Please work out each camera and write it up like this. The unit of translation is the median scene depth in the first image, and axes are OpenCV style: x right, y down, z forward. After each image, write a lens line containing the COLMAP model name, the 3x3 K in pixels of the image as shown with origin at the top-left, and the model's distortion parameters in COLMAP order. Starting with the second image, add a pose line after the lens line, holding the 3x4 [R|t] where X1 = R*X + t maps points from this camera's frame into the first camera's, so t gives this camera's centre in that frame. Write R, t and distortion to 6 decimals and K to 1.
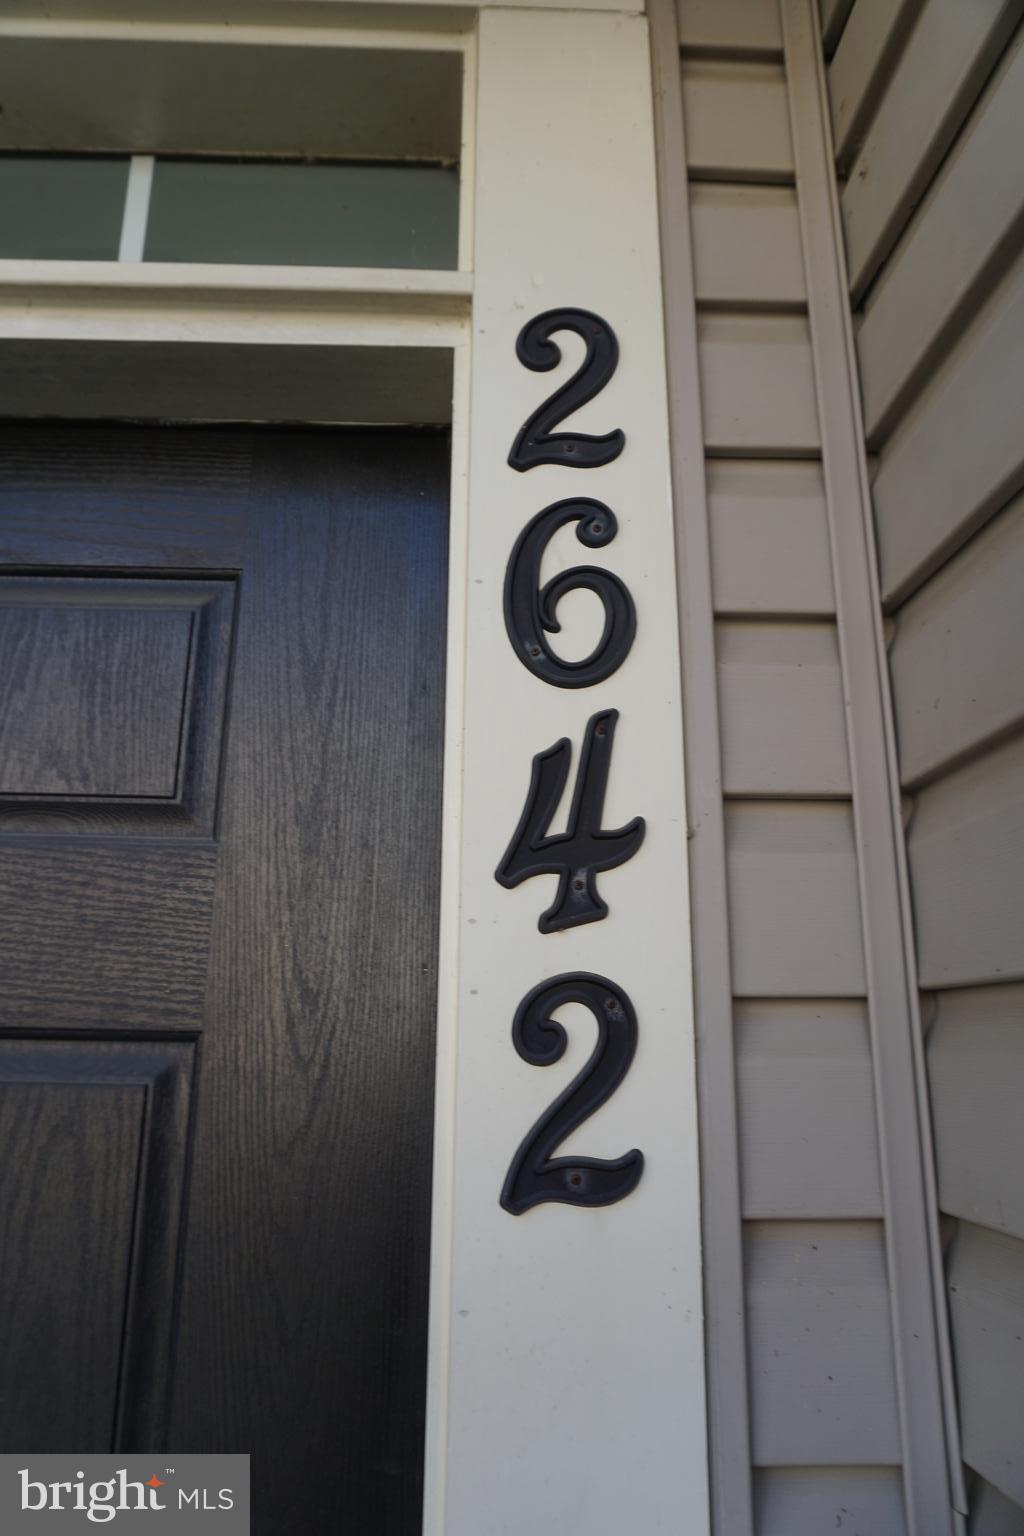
lens RADIAL K [[1027.6, 0, 508.1], [0, 1027.6, 771.5], [0, 0, 1]] dist [-0.054352, 0.040236]
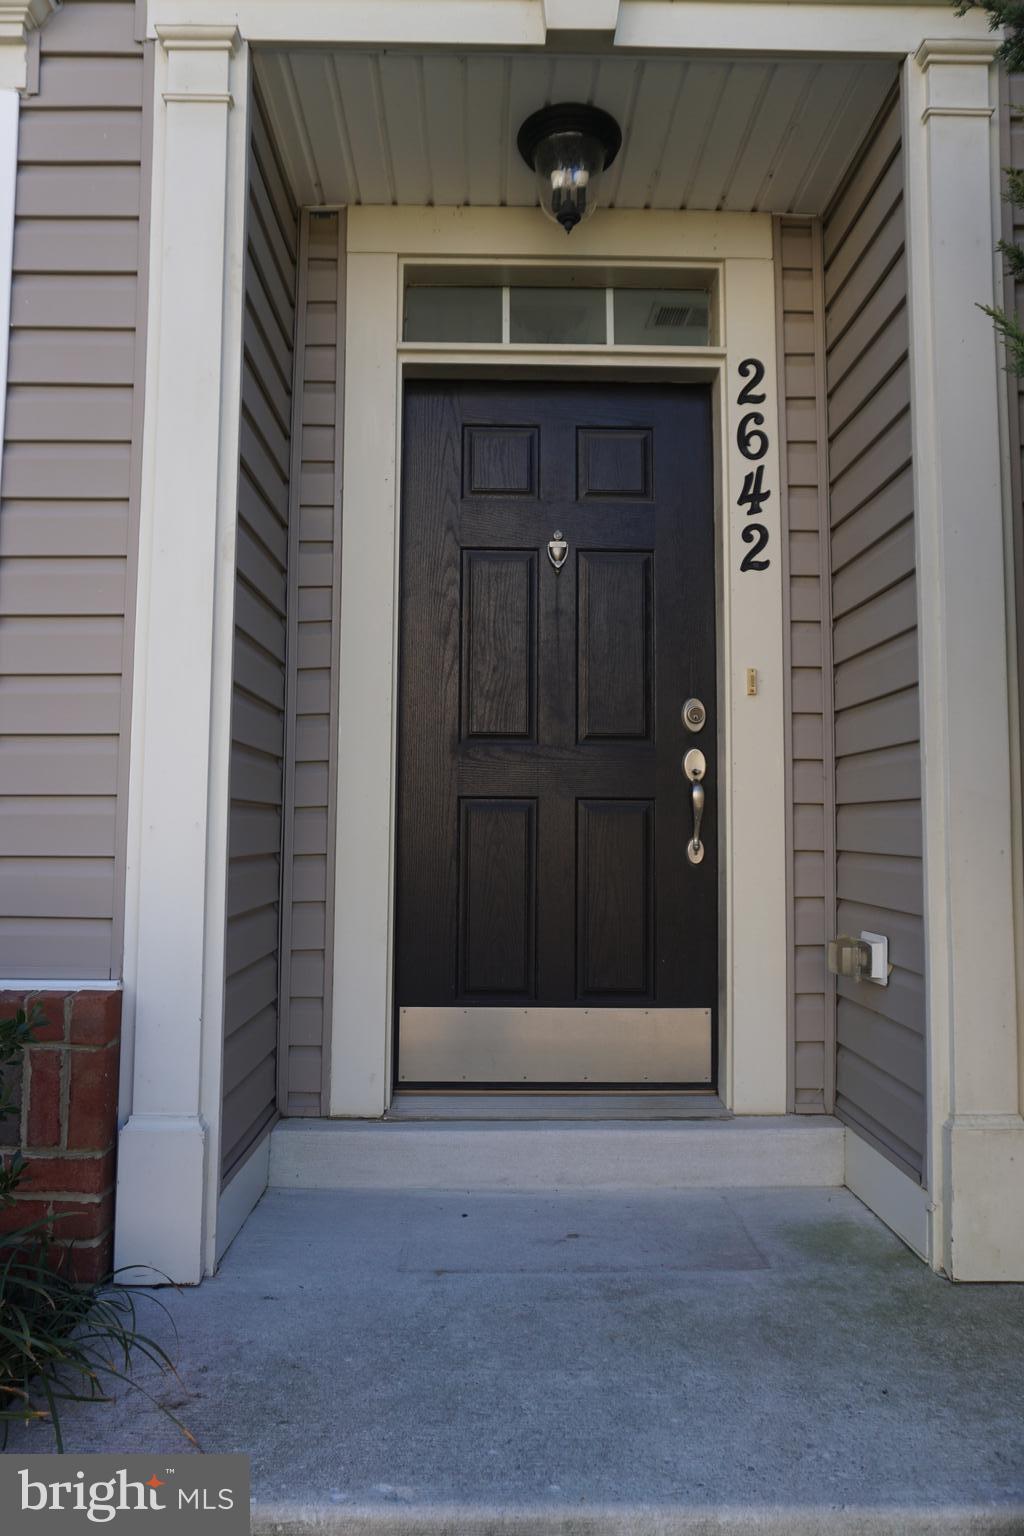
lens RADIAL K [[1027.6, 0, 514.7], [0, 1027.6, 761.1], [0, 0, 1]] dist [-0.054352, 0.040236]
pose [[0.999778, -0.006392, -0.020068, -0.839746], [0.010060, 0.982051, 0.188348, 0.333884], [0.018503, -0.188508, 0.981897, -3.371160]]
